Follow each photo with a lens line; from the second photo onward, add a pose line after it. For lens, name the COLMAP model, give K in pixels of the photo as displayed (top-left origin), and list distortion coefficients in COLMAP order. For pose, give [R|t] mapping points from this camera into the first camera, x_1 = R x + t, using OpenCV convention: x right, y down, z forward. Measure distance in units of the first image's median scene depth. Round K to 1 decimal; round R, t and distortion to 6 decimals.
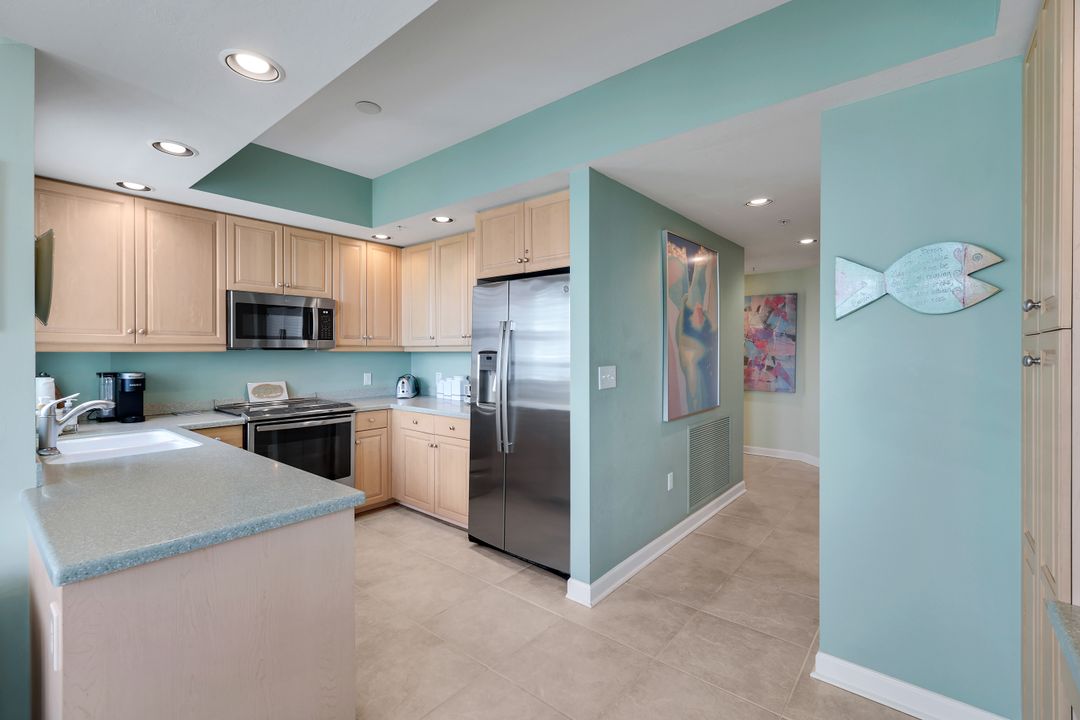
lens RADIAL K [[471.8, 0, 541.7], [0, 471.8, 353.7], [0, 0, 1]] dist [-0.001809, 0.000464]
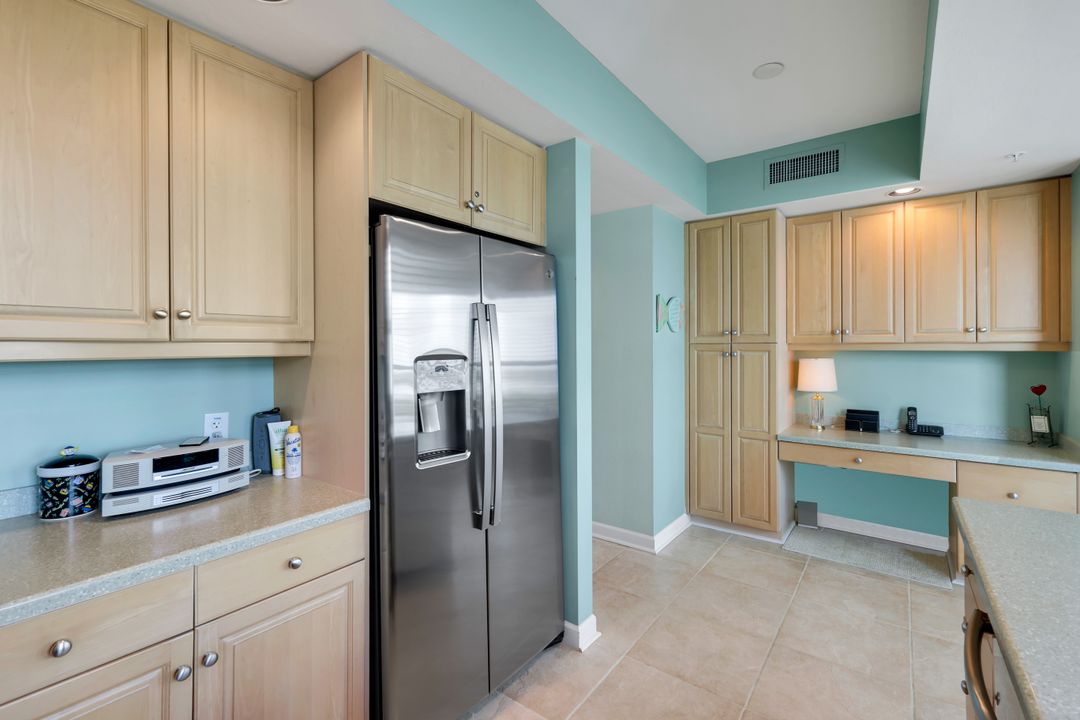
lens RADIAL K [[471.8, 0, 536.9], [0, 471.8, 351.0], [0, 0, 1]] dist [-0.001809, 0.000464]
pose [[-0.040815, -0.006075, 0.999148, -0.664354], [0.009054, 0.999938, 0.006449, -0.013766], [-0.999126, 0.009309, -0.040757, 0.961552]]
